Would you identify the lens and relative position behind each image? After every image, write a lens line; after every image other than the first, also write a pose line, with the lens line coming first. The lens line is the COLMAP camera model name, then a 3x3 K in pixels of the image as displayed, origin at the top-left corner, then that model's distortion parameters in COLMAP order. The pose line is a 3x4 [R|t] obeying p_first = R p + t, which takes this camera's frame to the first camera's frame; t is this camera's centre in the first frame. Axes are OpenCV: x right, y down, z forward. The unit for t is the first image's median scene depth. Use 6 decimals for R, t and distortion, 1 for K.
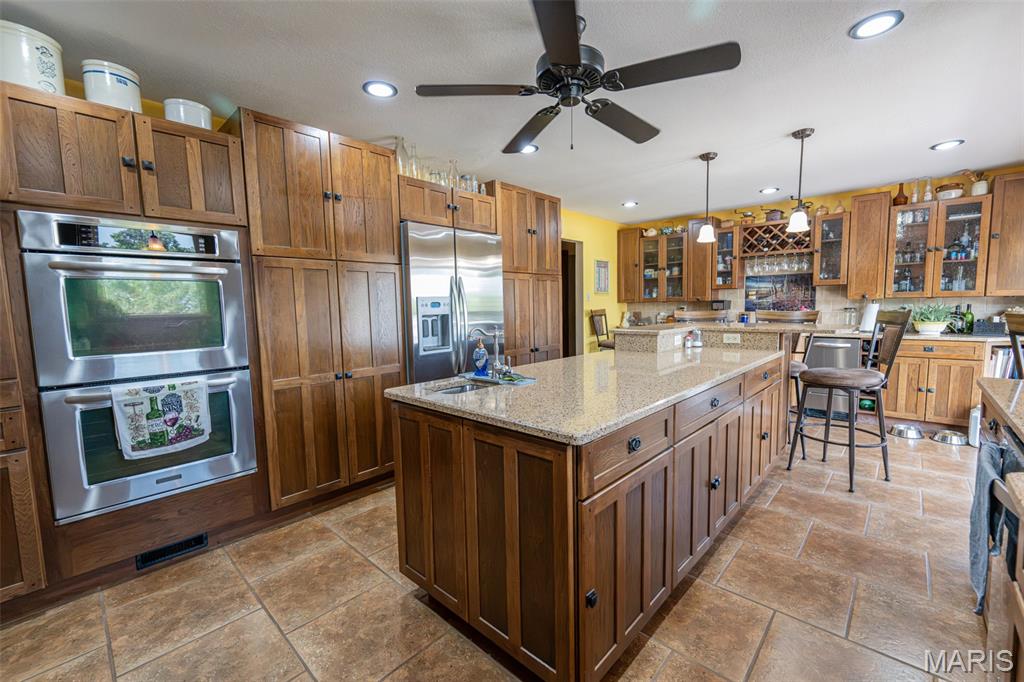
lens RADIAL K [[419.8, 0, 516.3], [0, 419.8, 342.8], [0, 0, 1]] dist [-0.000255, -0.000041]
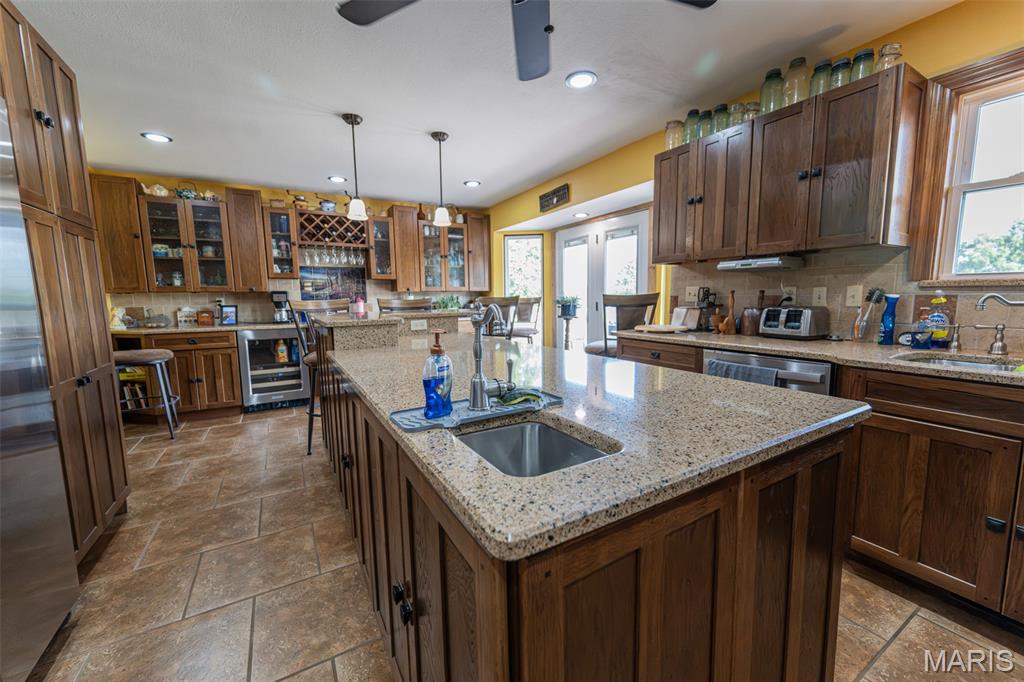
lens RADIAL K [[401.7, 0, 514.9], [0, 401.7, 344.8], [0, 0, 1]] dist [0.001276, -0.000026]
pose [[0.285970, -0.101269, 0.952872, -0.190388], [0.094935, 0.992502, 0.076990, -0.009063], [-0.953524, 0.068444, 0.293440, 0.312160]]
